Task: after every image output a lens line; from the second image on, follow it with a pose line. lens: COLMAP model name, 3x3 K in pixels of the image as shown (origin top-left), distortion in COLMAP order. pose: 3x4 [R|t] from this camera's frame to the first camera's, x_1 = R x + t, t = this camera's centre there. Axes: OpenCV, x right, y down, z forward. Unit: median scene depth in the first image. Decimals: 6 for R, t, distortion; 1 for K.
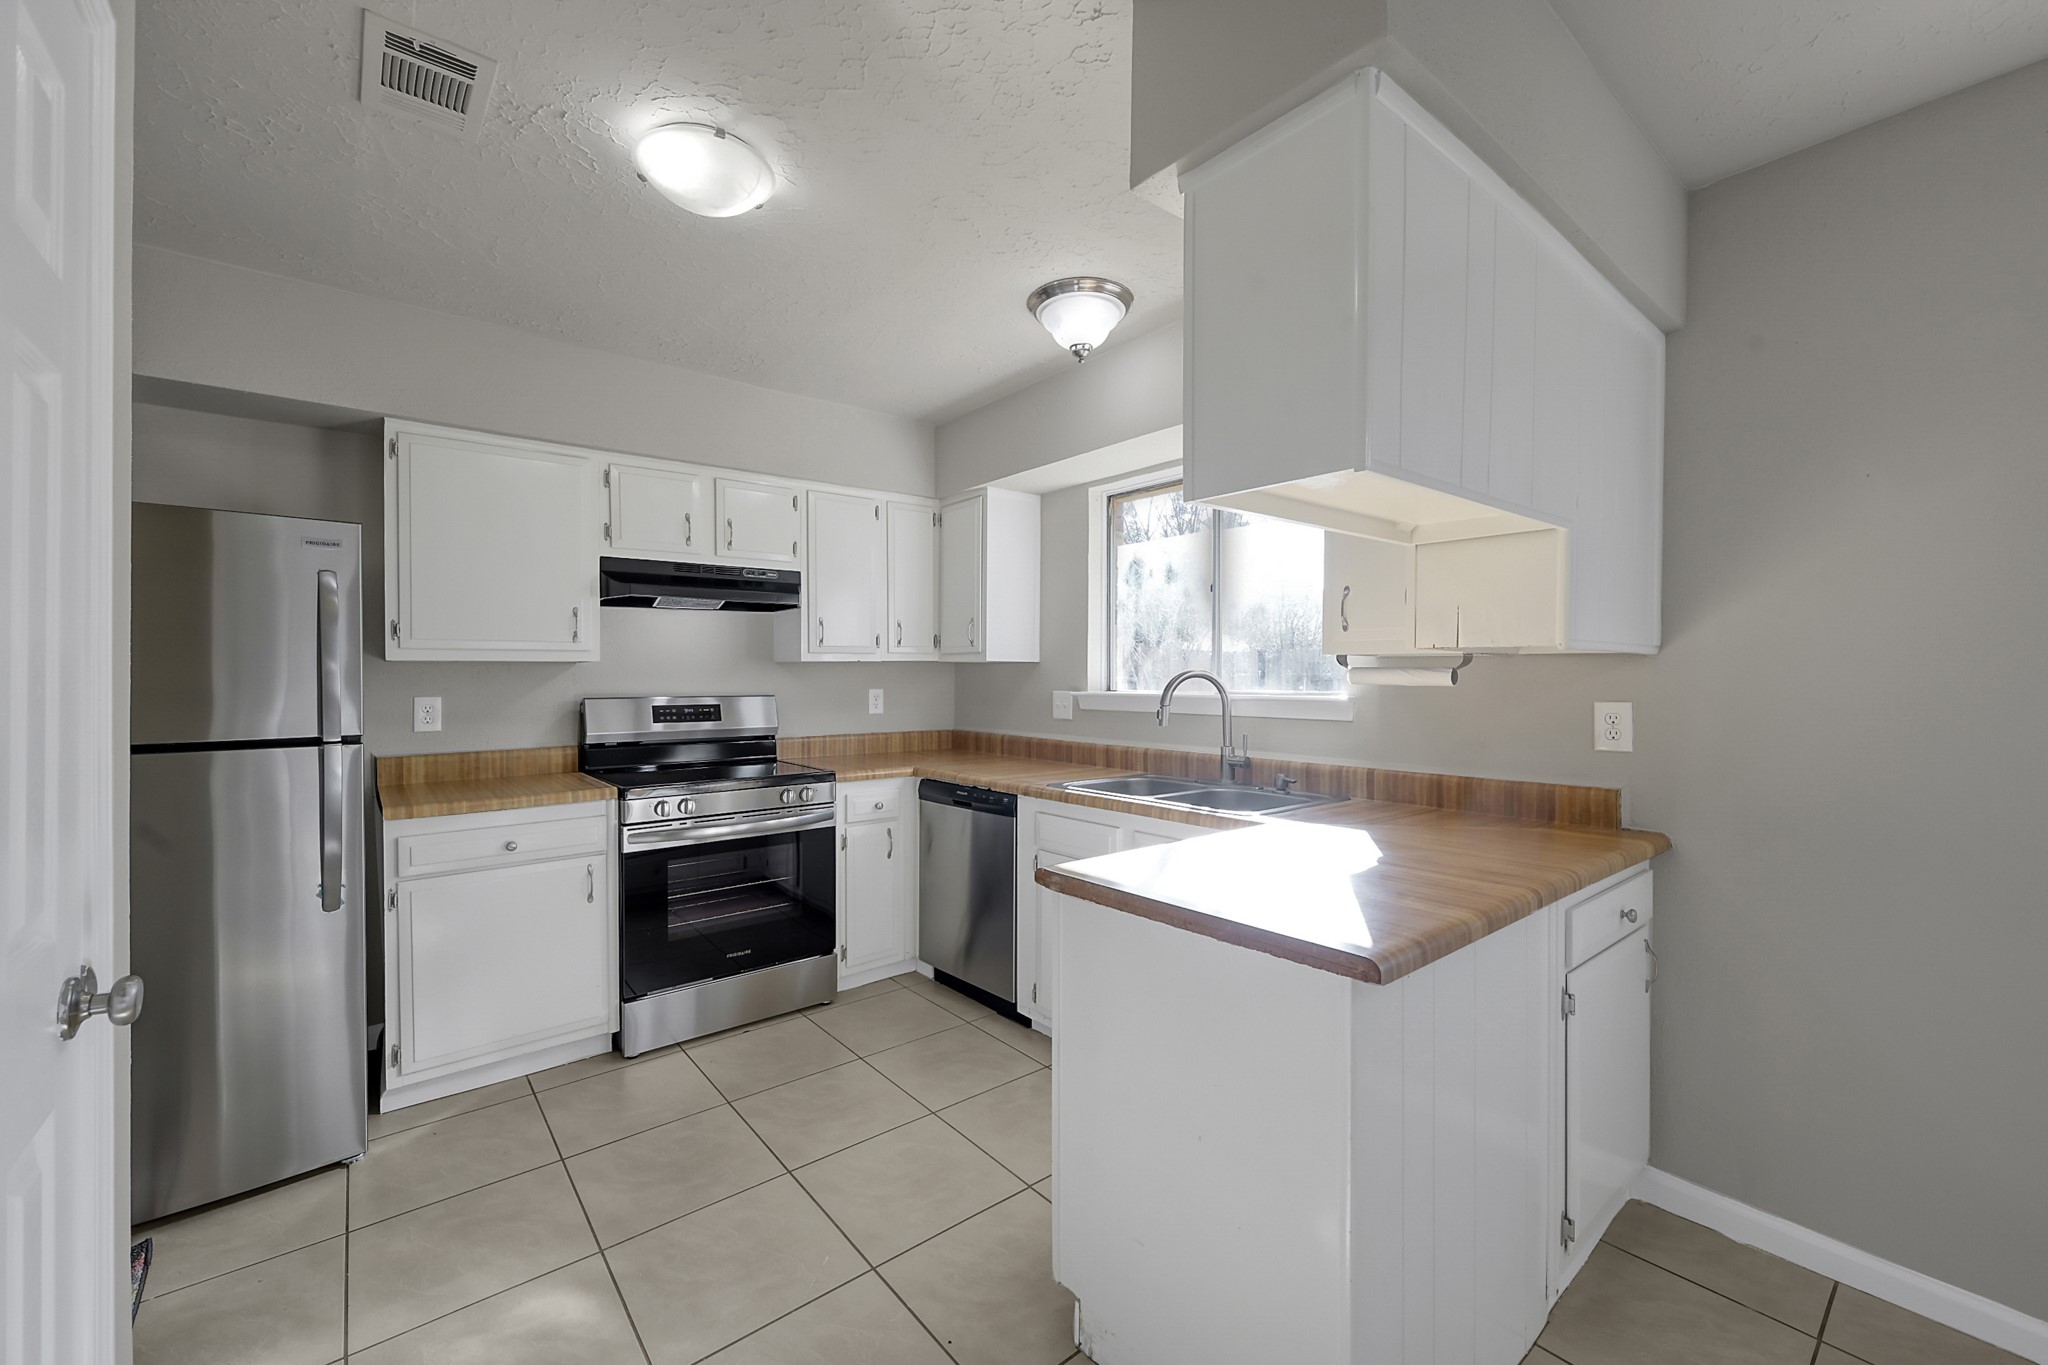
lens RADIAL K [[818.3, 0, 1036.0], [0, 818.3, 680.1], [0, 0, 1]] dist [-0.006786, 0.000157]
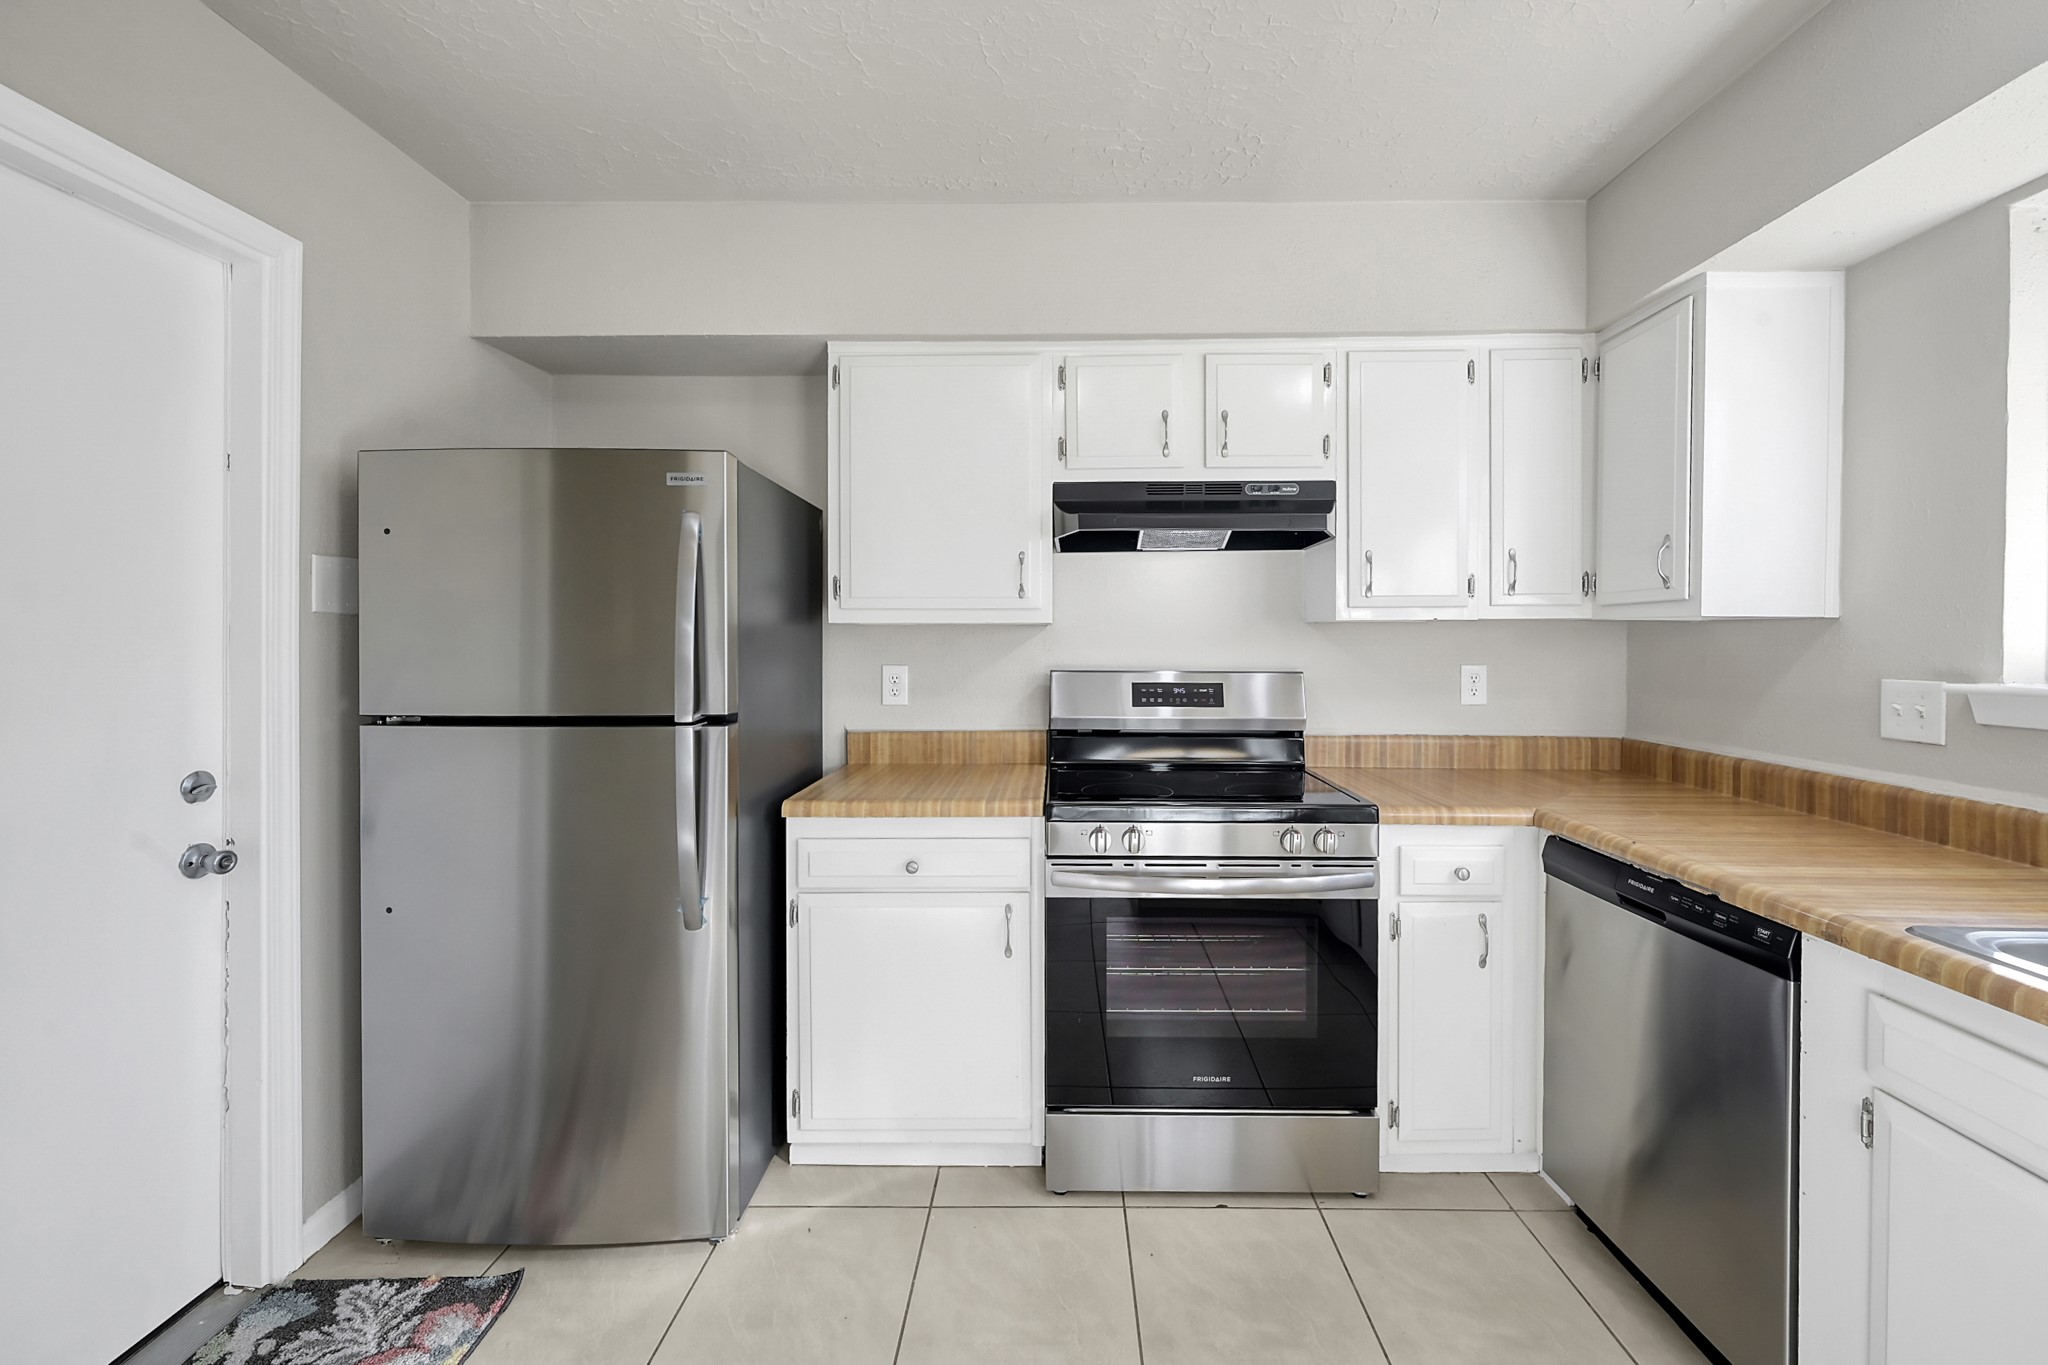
lens RADIAL K [[833.1, 0, 1051.3], [0, 833.1, 642.3], [0, 0, 1]] dist [0.000171, 0.000038]
pose [[0.759867, 0.004676, -0.650062, -0.033588], [-0.008442, 0.999961, -0.002676, -0.002428], [0.650024, 0.007521, 0.759876, 0.373788]]
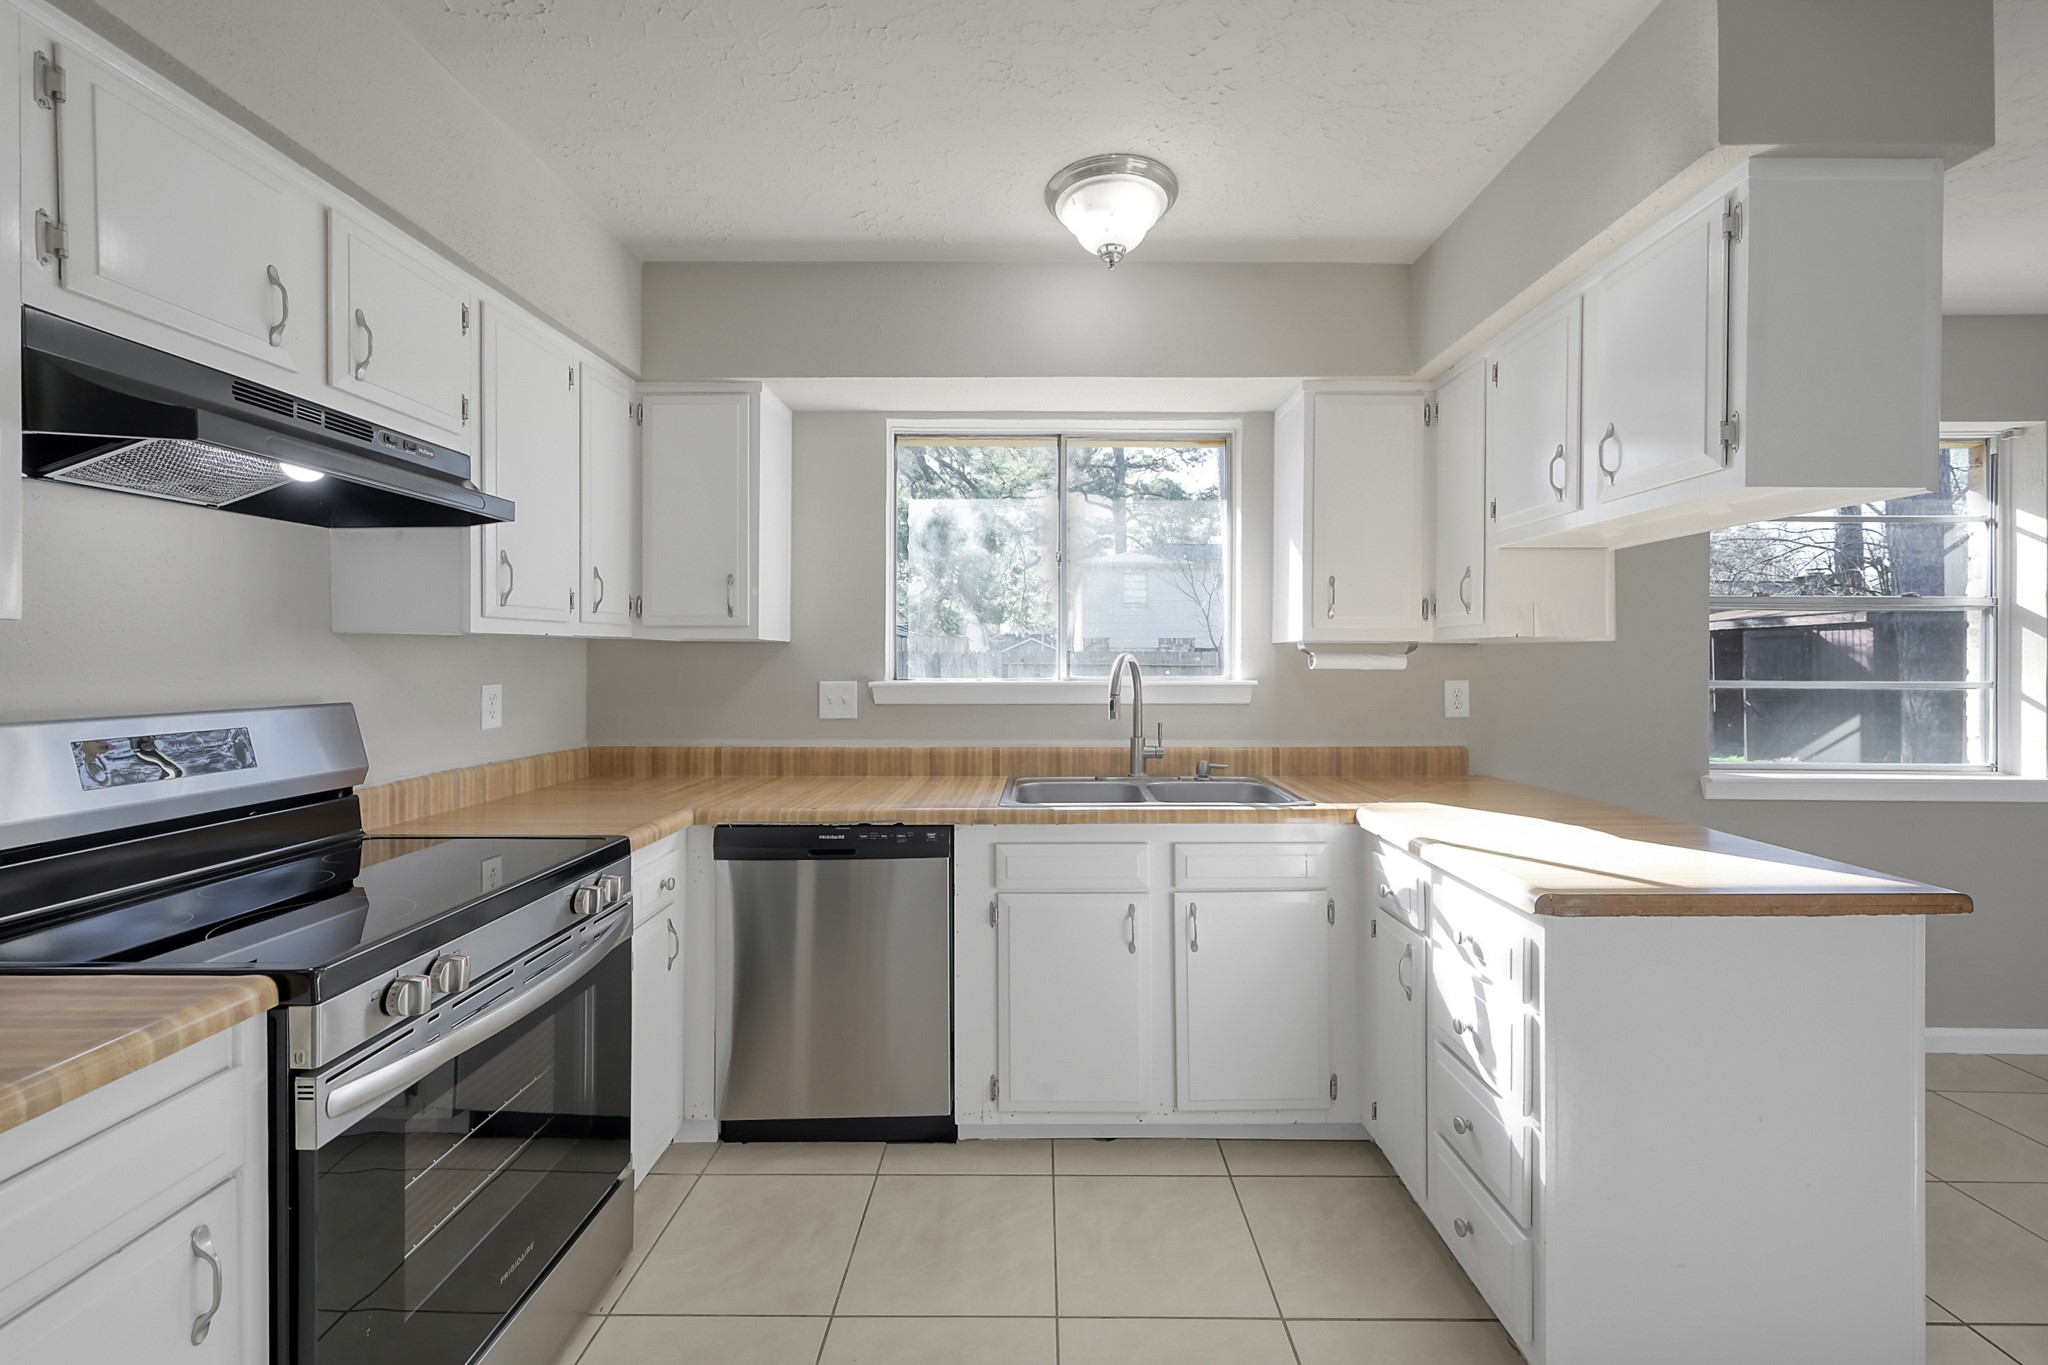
lens RADIAL K [[818.3, 0, 1035.2], [0, 818.3, 659.0], [0, 0, 1]] dist [0.000805, 0.000046]
pose [[0.648542, 0.000588, 0.761179, -0.464702], [0.005939, 0.999965, -0.005833, -0.001918], [-0.761156, 0.008304, 0.648516, 0.418509]]
